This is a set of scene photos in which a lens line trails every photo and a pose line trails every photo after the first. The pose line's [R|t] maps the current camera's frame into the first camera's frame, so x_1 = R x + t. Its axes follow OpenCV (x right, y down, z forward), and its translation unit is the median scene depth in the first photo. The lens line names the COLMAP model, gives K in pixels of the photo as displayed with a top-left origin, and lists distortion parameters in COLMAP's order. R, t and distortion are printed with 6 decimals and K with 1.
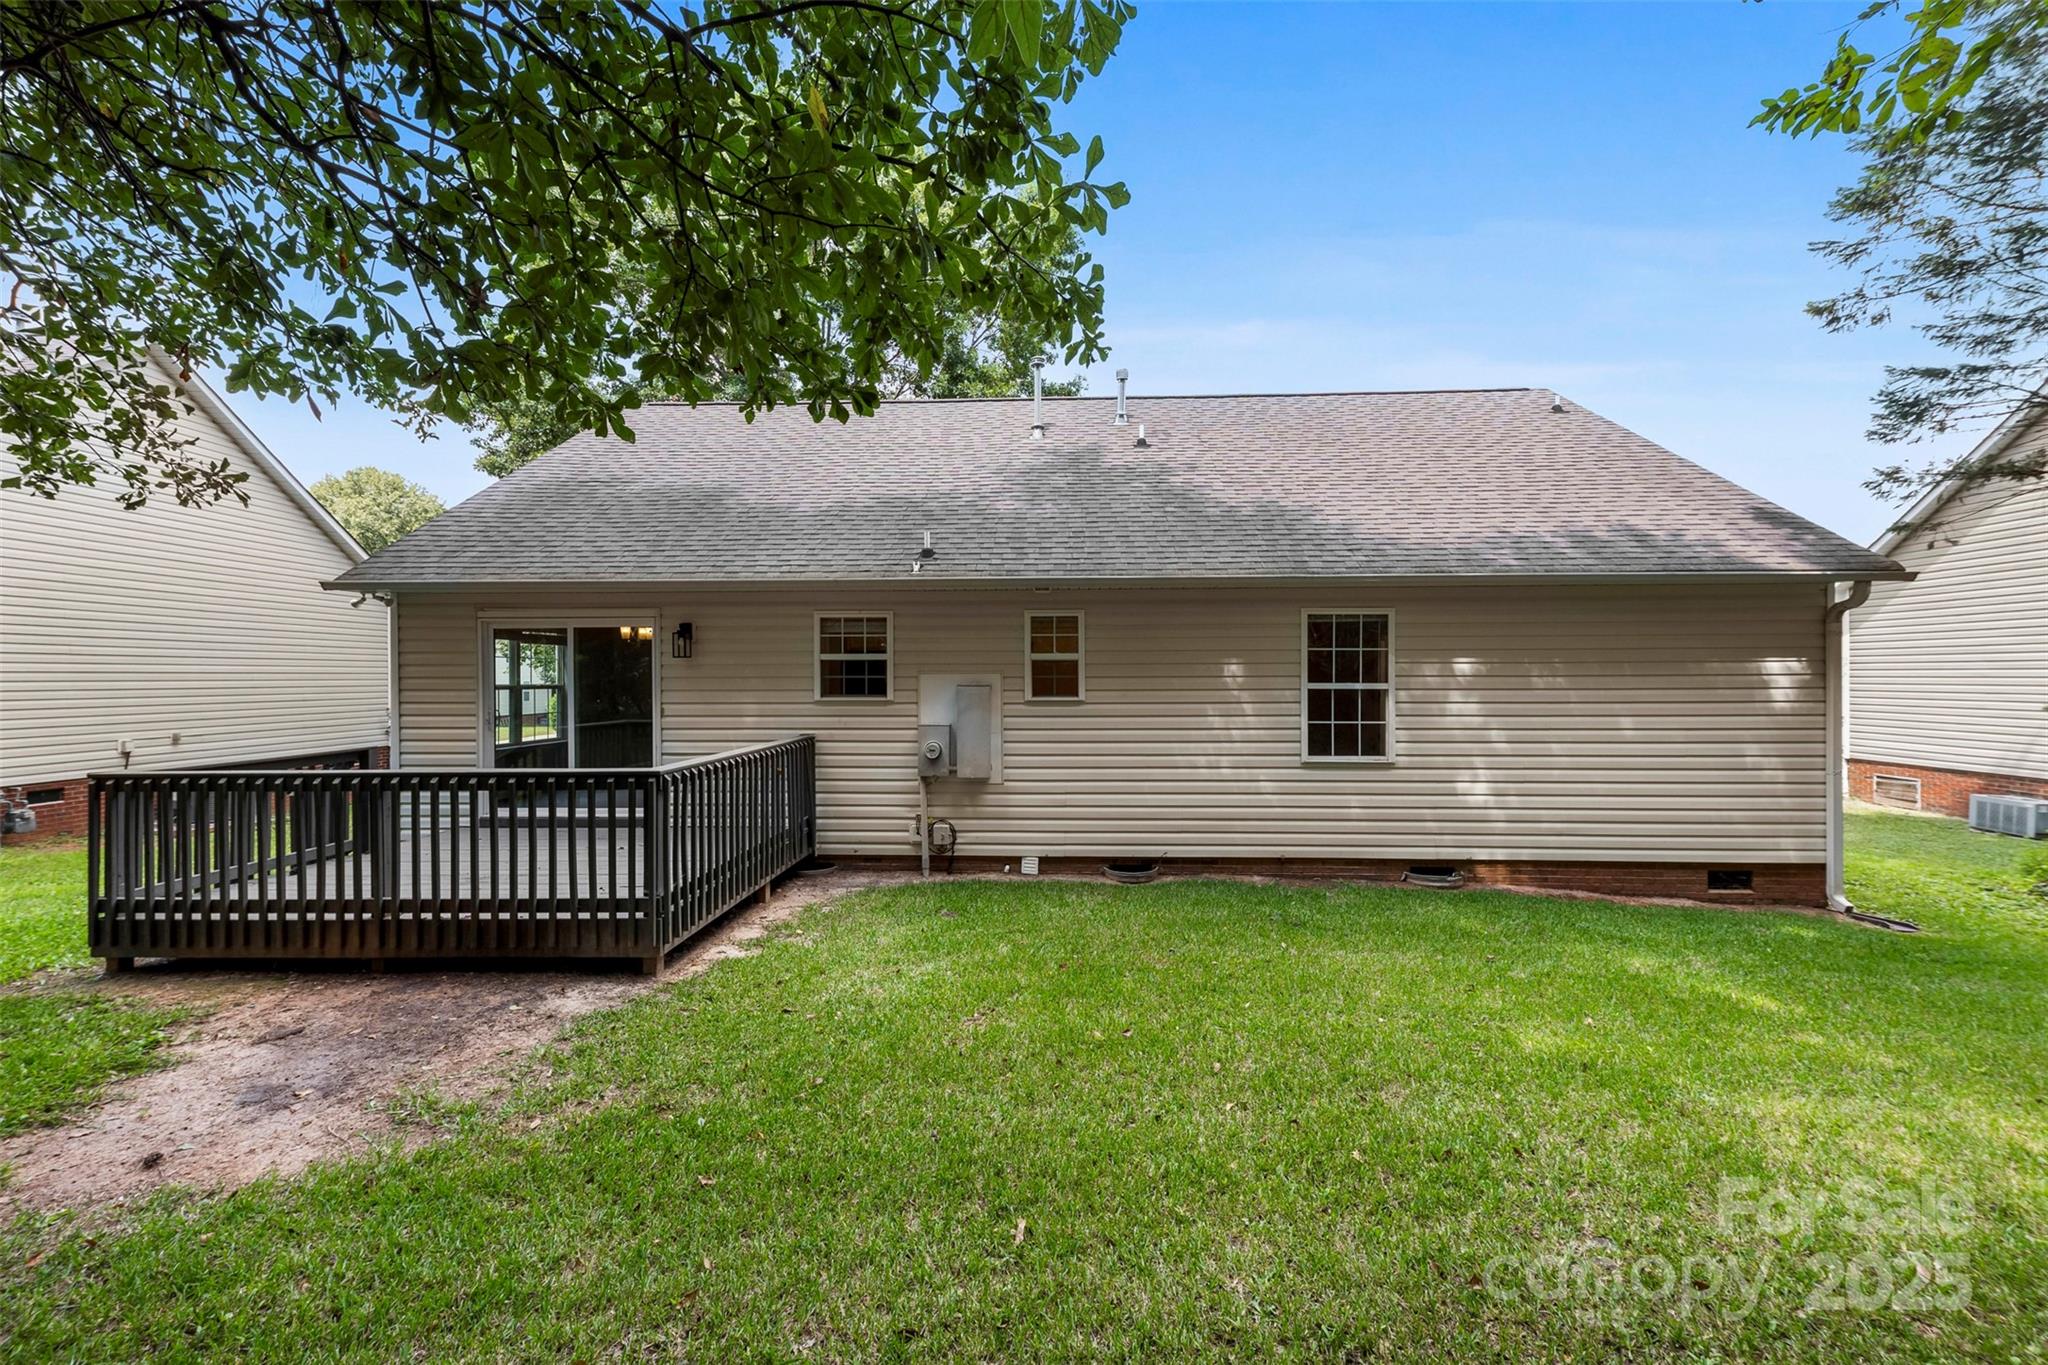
lens RADIAL K [[795.1, 0, 1031.7], [0, 795.1, 679.8], [0, 0, 1]] dist [0.017718, -0.006236]
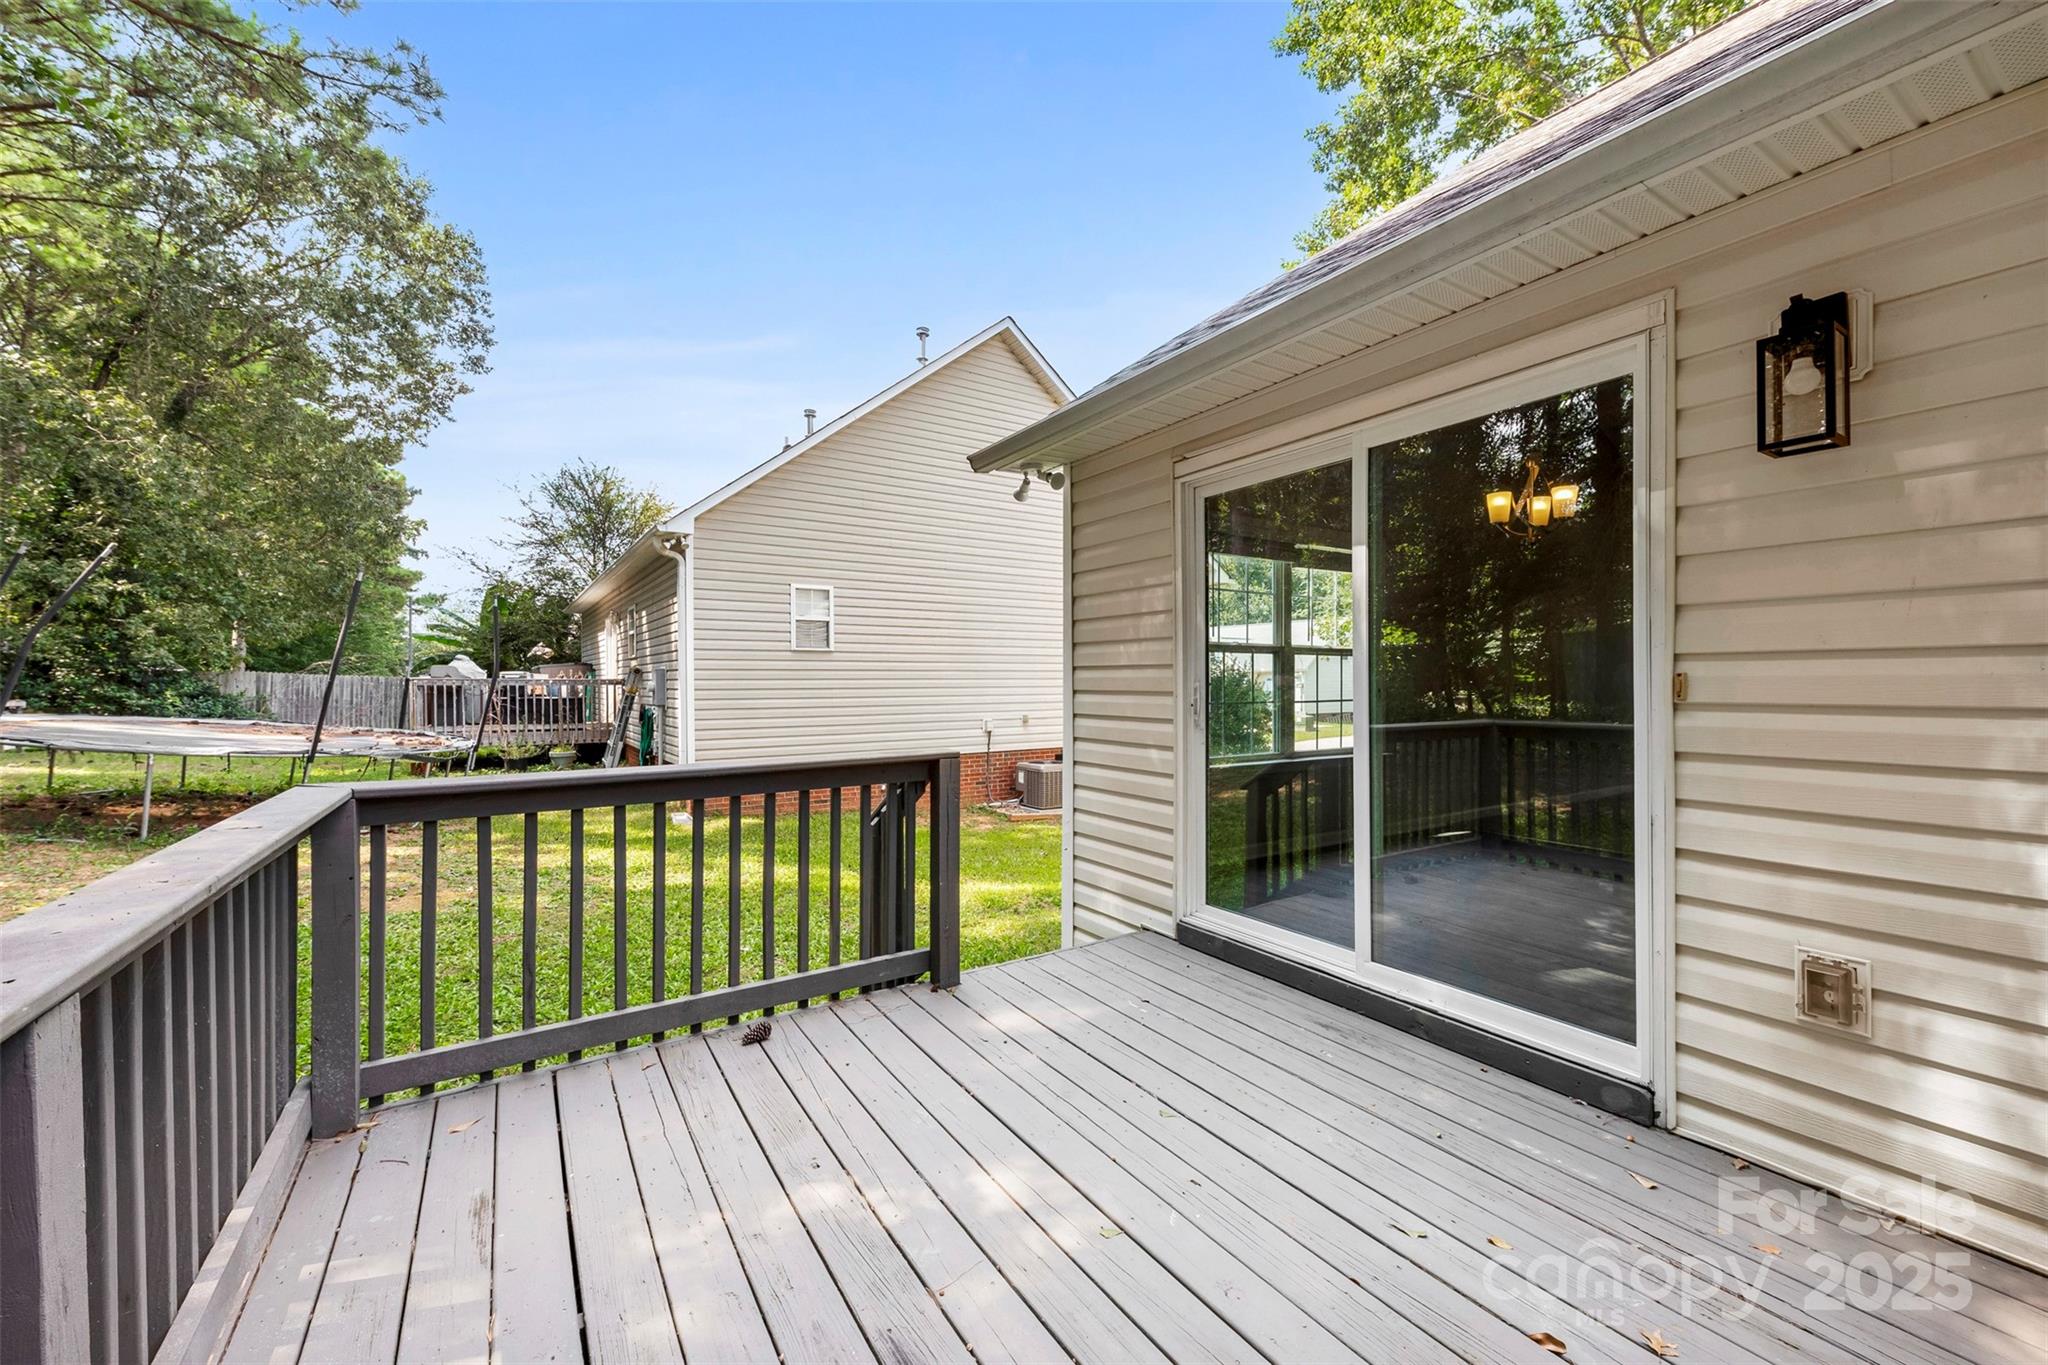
lens RADIAL K [[795.1, 0, 1031.7], [0, 795.1, 679.8], [0, 0, 1]] dist [0.017718, -0.006236]
pose [[0.581491, 0.001654, -0.813551, -0.370506], [-0.007973, 0.999962, -0.003665, 0.039694], [0.813513, 0.008618, 0.581482, 0.670408]]
